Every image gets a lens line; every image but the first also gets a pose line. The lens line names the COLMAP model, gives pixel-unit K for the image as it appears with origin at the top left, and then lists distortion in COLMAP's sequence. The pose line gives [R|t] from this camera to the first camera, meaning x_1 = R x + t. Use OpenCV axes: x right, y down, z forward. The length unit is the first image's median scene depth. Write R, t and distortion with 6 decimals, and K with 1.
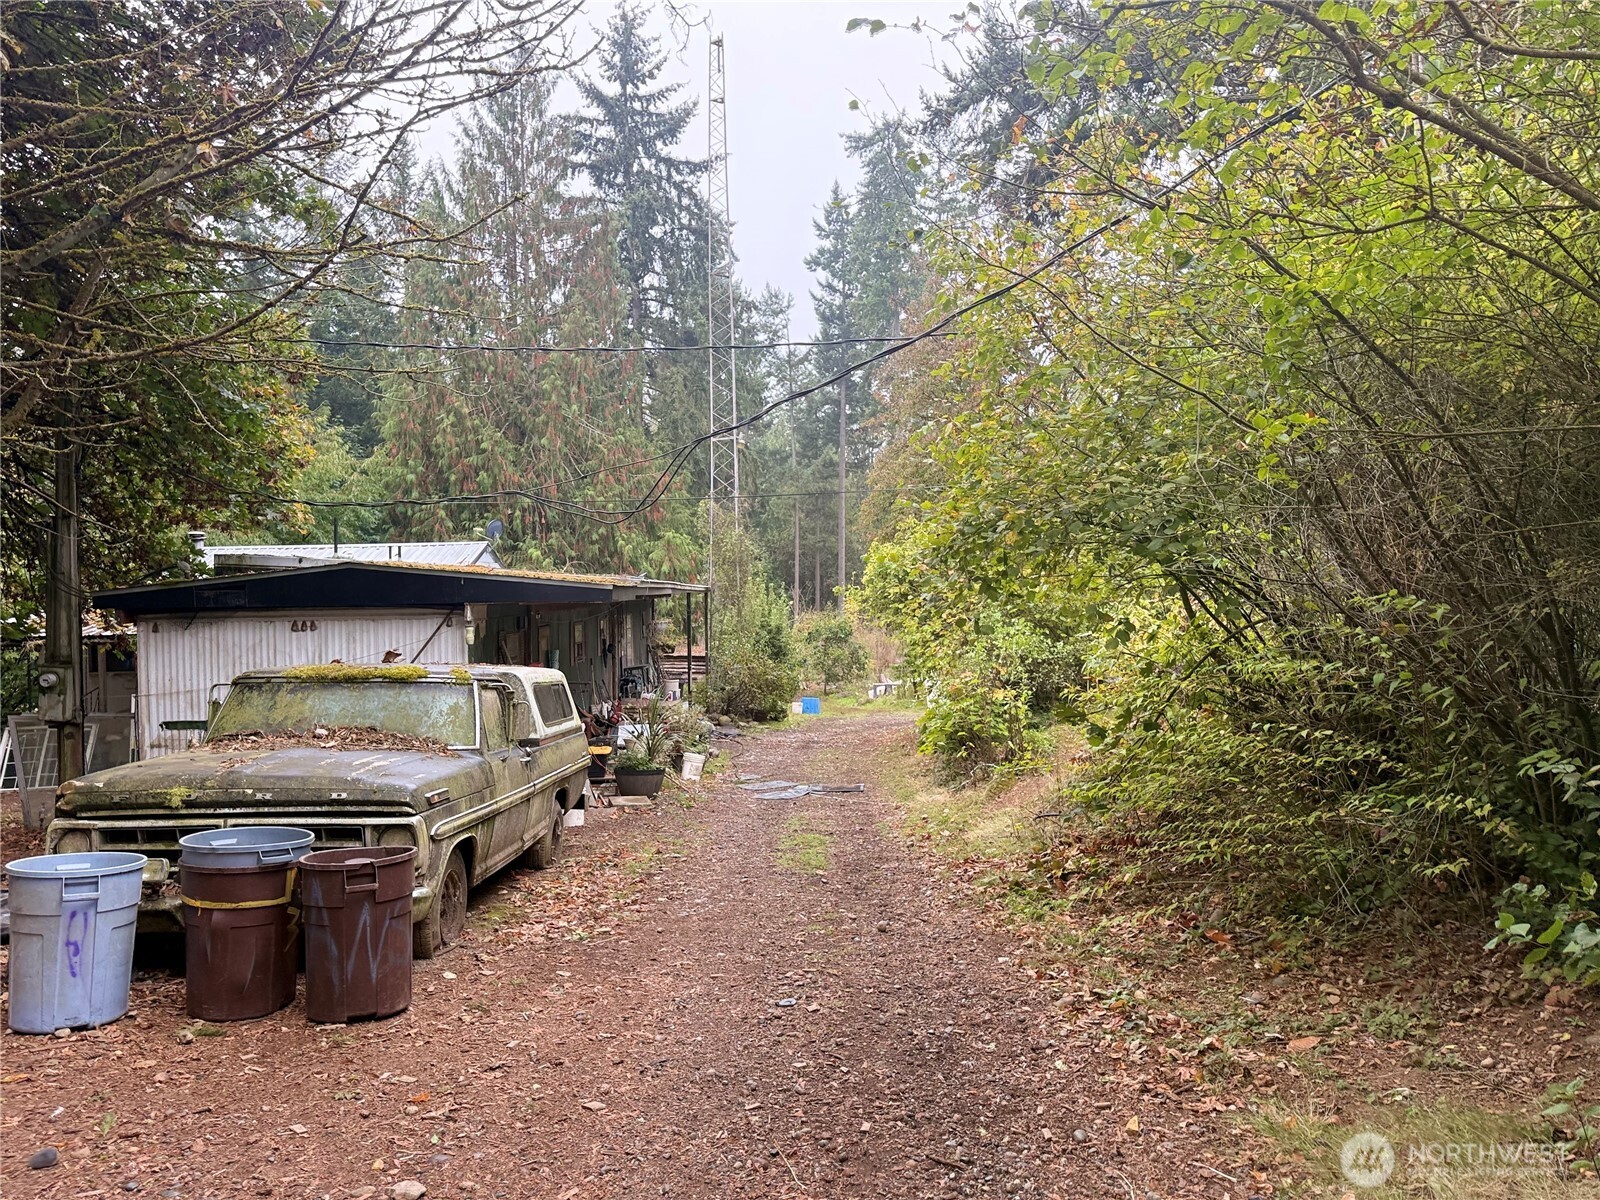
lens RADIAL K [[1137.8, 0, 800.0], [0, 1137.8, 600.0], [0, 0, 1]] dist [0.004376, -0.000031]
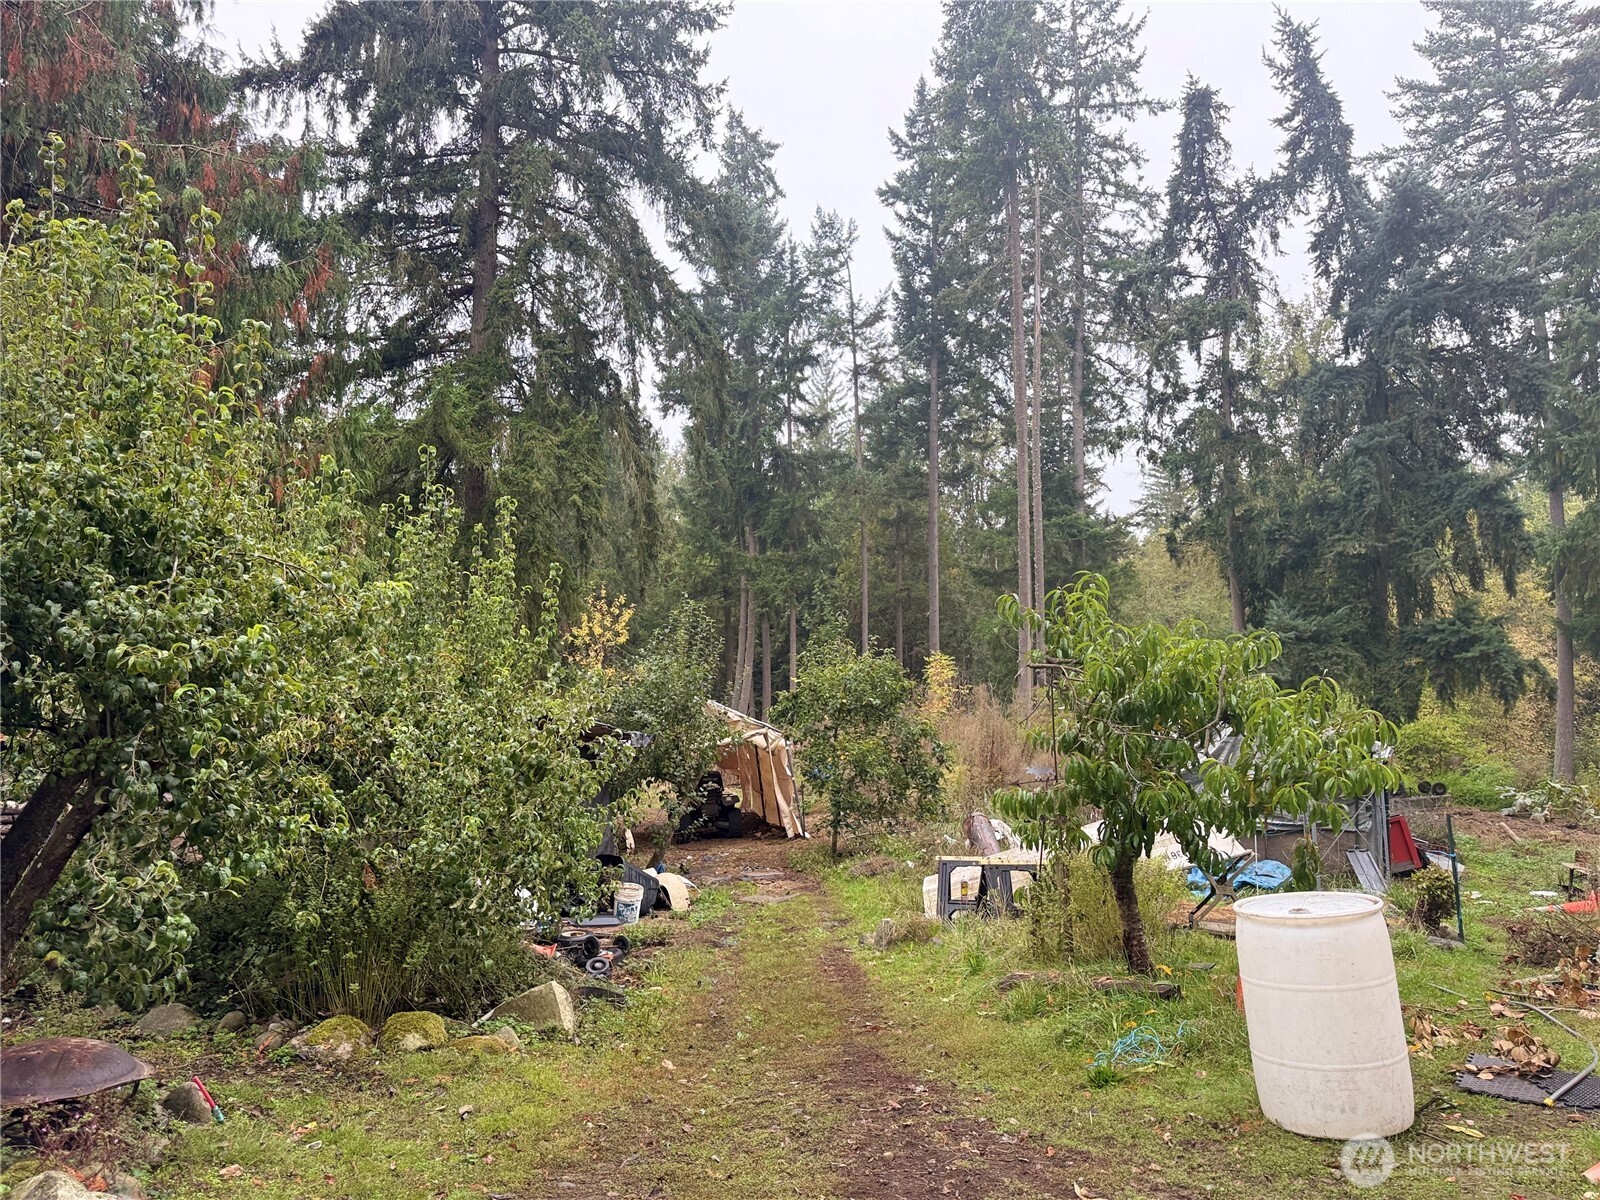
lens RADIAL K [[1137.8, 0, 800.0], [0, 1137.8, 600.0], [0, 0, 1]] dist [0.004376, -0.000031]
pose [[0.994664, -0.006712, -0.102953, 0.027761], [-0.002926, 0.995645, -0.093175, 0.018095], [0.103130, 0.092979, 0.990313, 0.336154]]
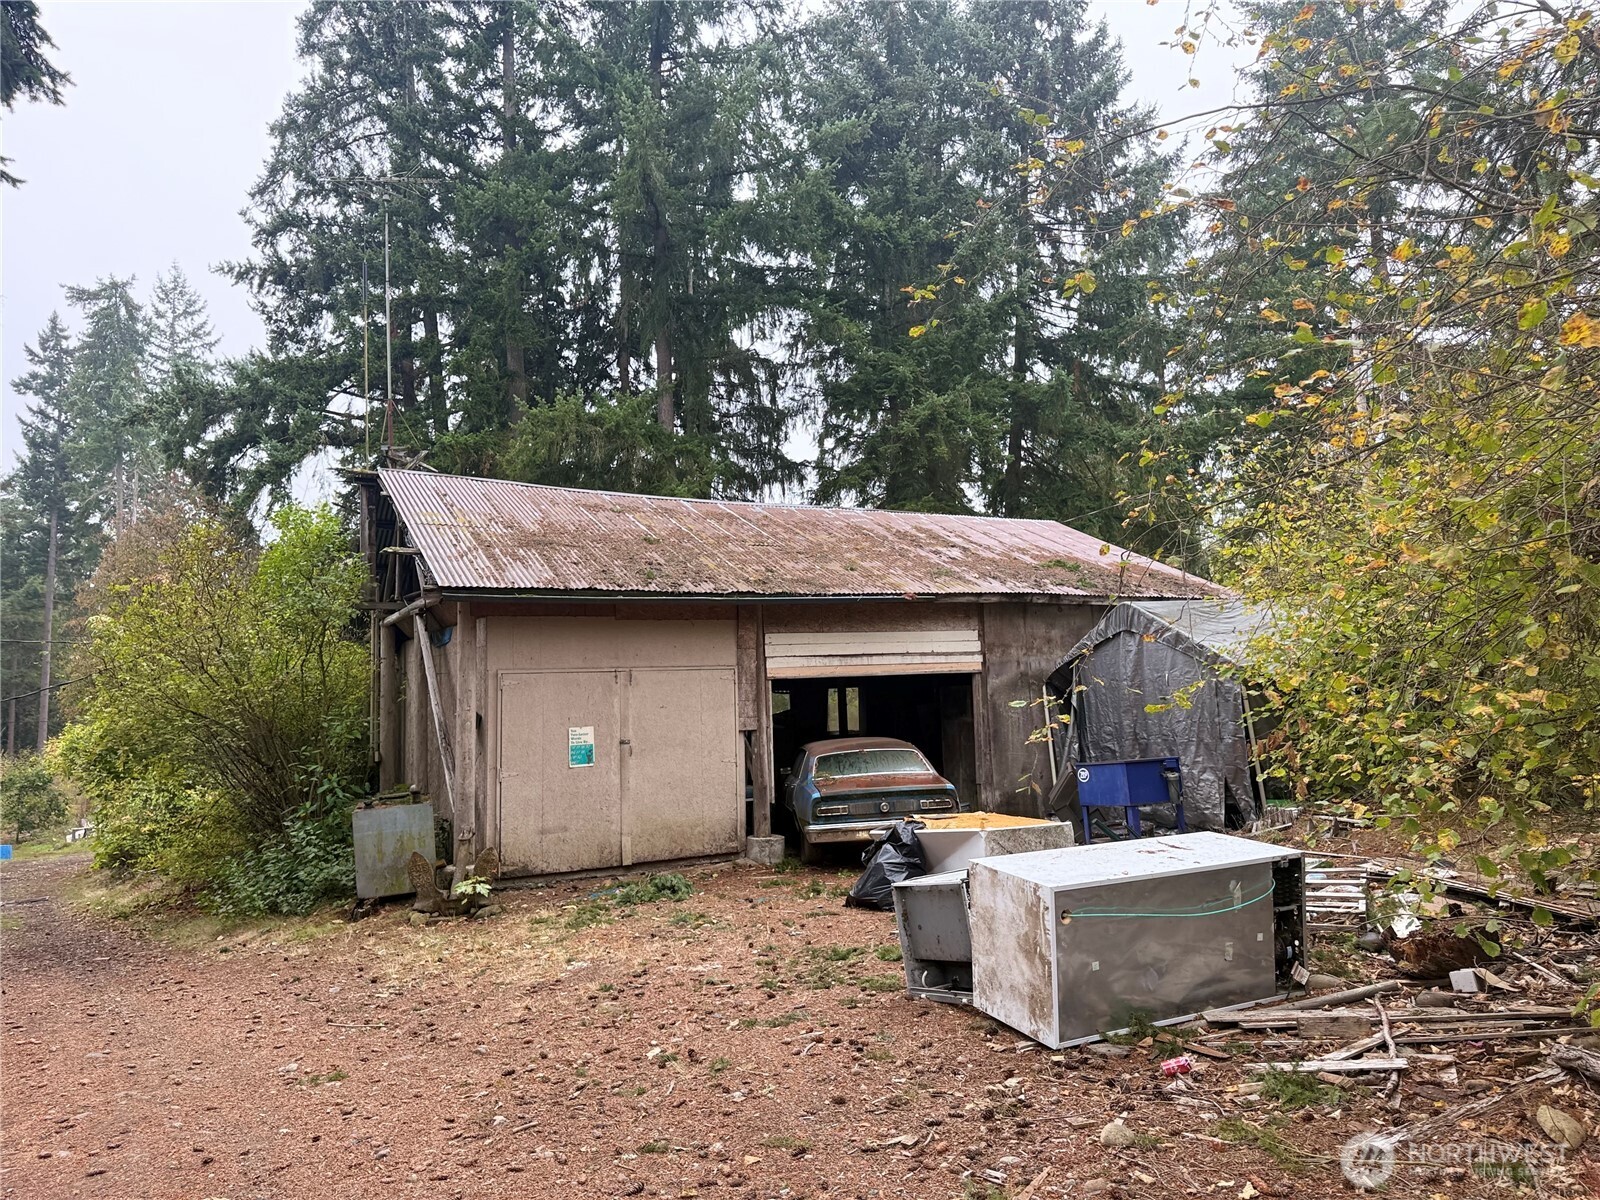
lens RADIAL K [[1137.8, 0, 800.0], [0, 1137.8, 600.0], [0, 0, 1]] dist [0.004376, -0.000031]
pose [[0.814111, 0.041478, 0.579227, -0.004121], [0.020449, 0.994780, -0.099977, -0.009251], [-0.580350, 0.093237, 0.809013, -0.137600]]
